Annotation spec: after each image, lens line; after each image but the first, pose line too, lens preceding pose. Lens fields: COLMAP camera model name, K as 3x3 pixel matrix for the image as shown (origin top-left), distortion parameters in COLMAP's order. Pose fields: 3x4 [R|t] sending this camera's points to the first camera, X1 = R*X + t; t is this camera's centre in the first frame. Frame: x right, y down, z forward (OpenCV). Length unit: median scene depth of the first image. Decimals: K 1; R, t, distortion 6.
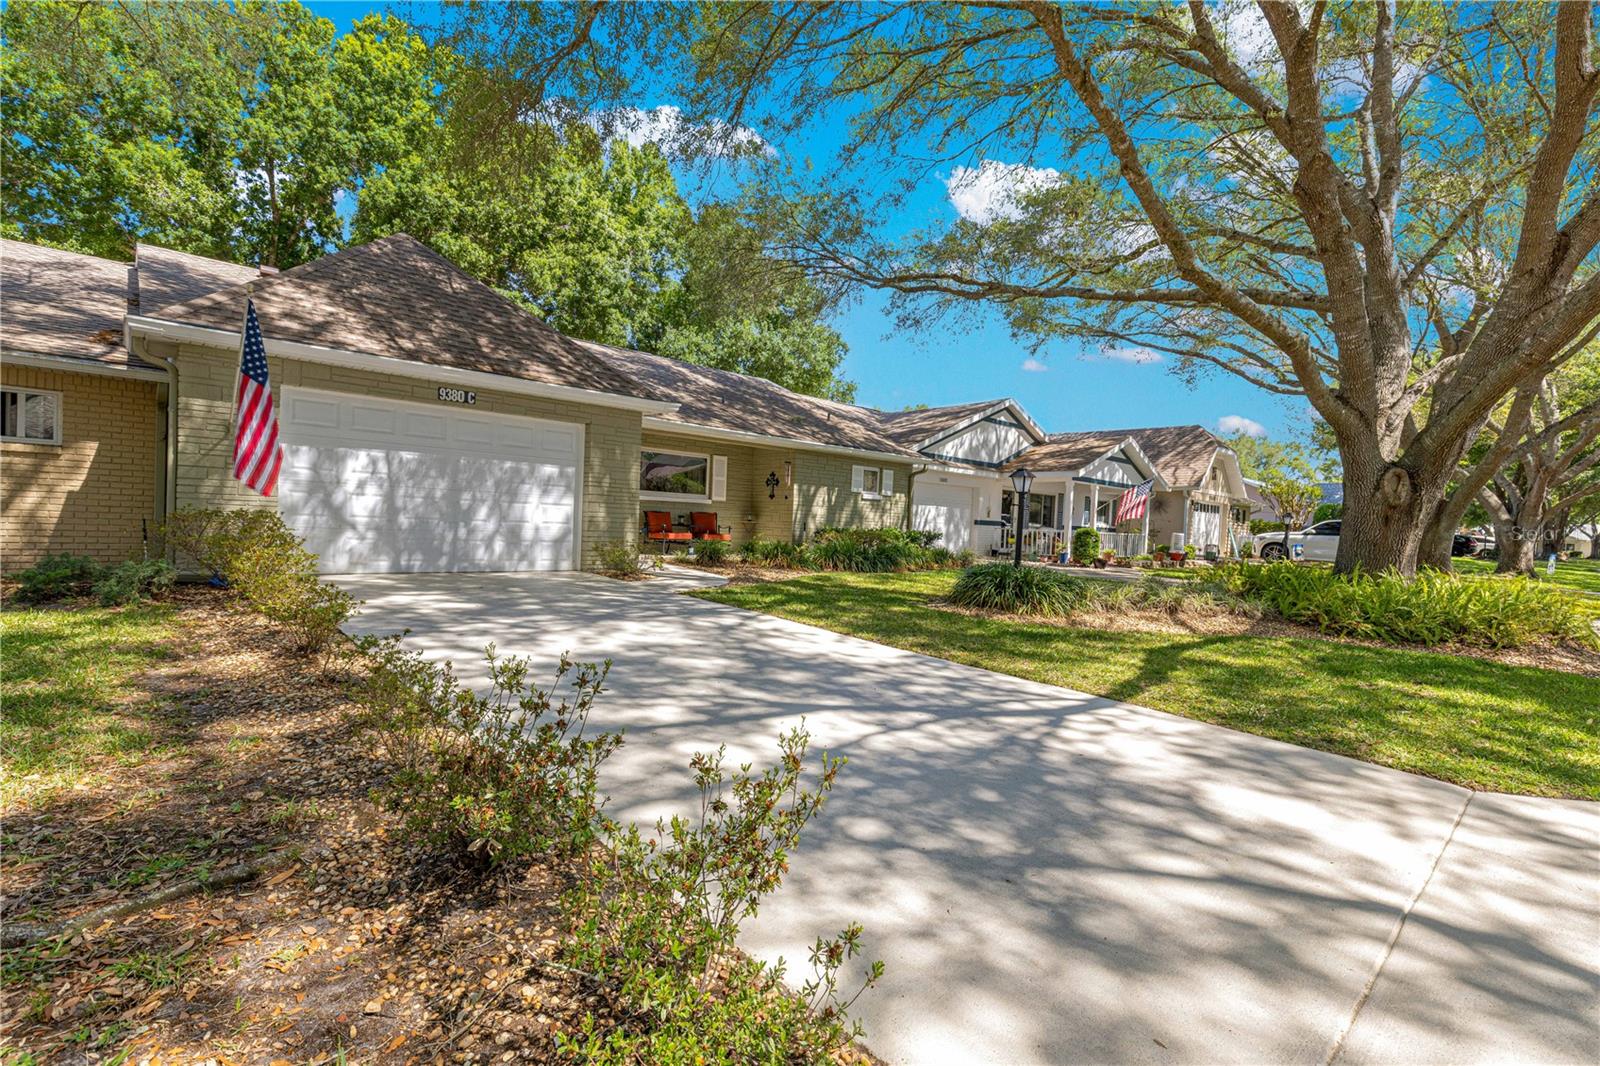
lens RADIAL K [[730.9, 0, 806.0], [0, 730.9, 526.8], [0, 0, 1]] dist [0.000642, -0.000460]
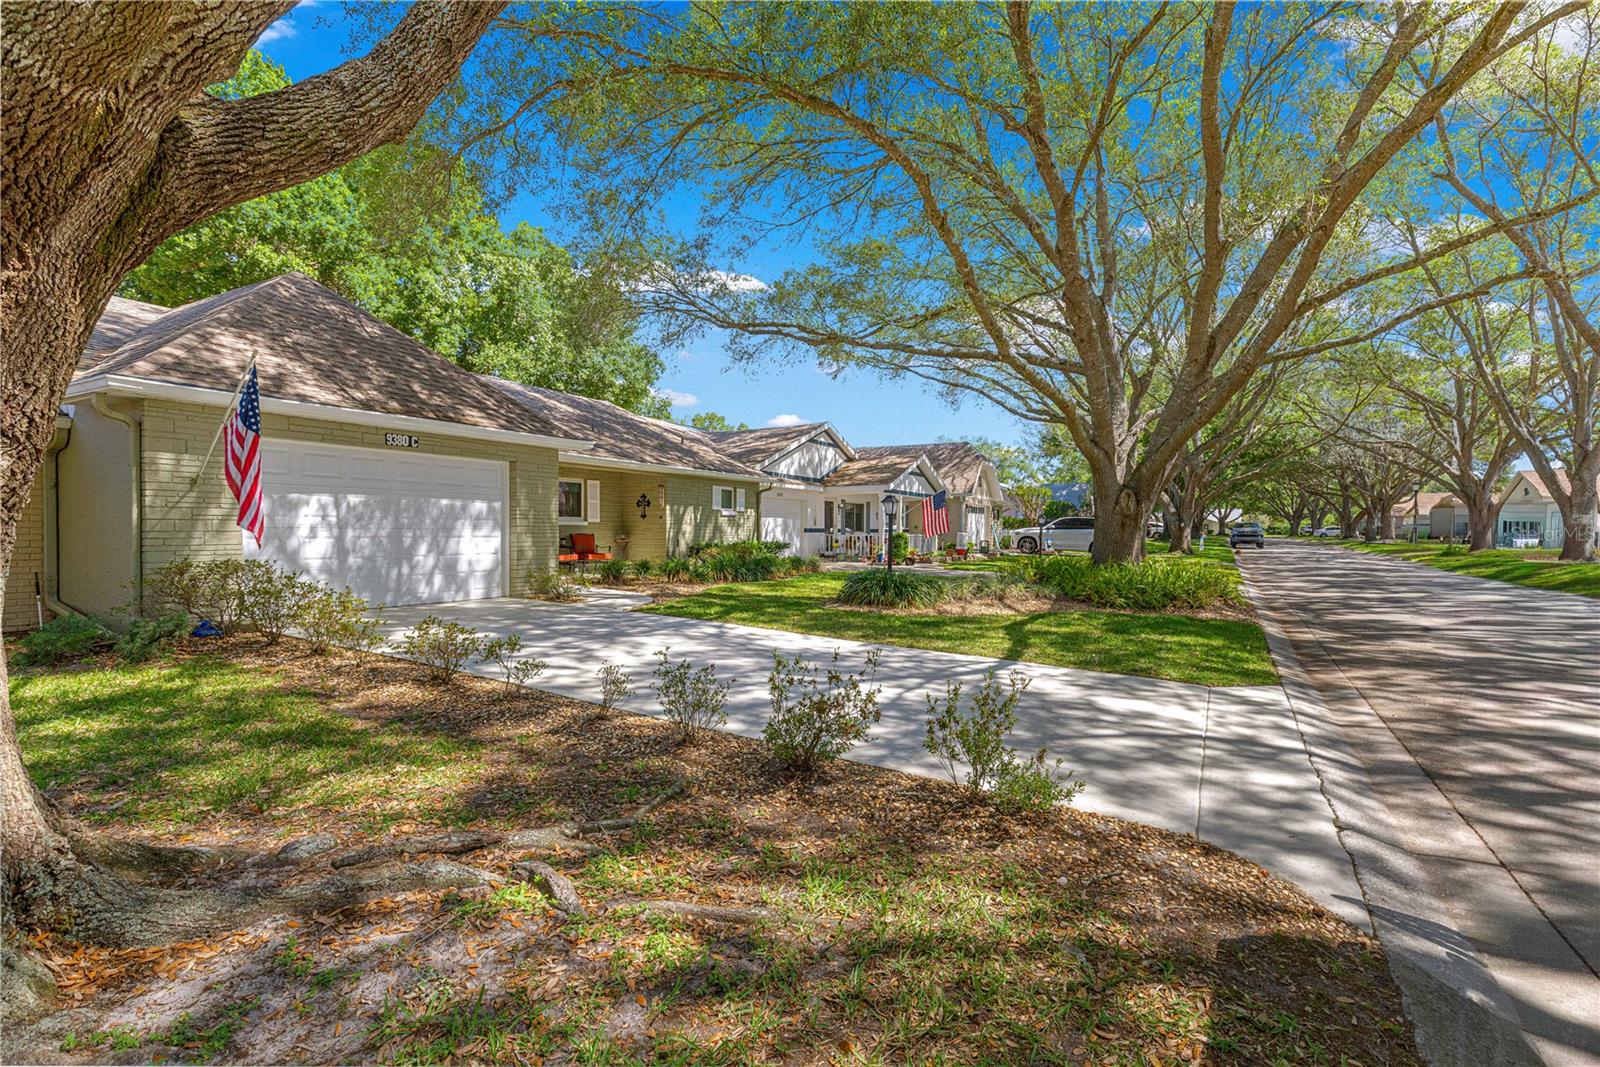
lens RADIAL K [[726.3, 0, 807.7], [0, 726.3, 514.6], [0, 0, 1]] dist [0.003457, -0.000246]
pose [[0.951532, -0.032567, 0.305819, -0.148772], [0.038158, 0.999196, -0.012319, -0.022571], [-0.305172, 0.023391, 0.952010, -0.111598]]
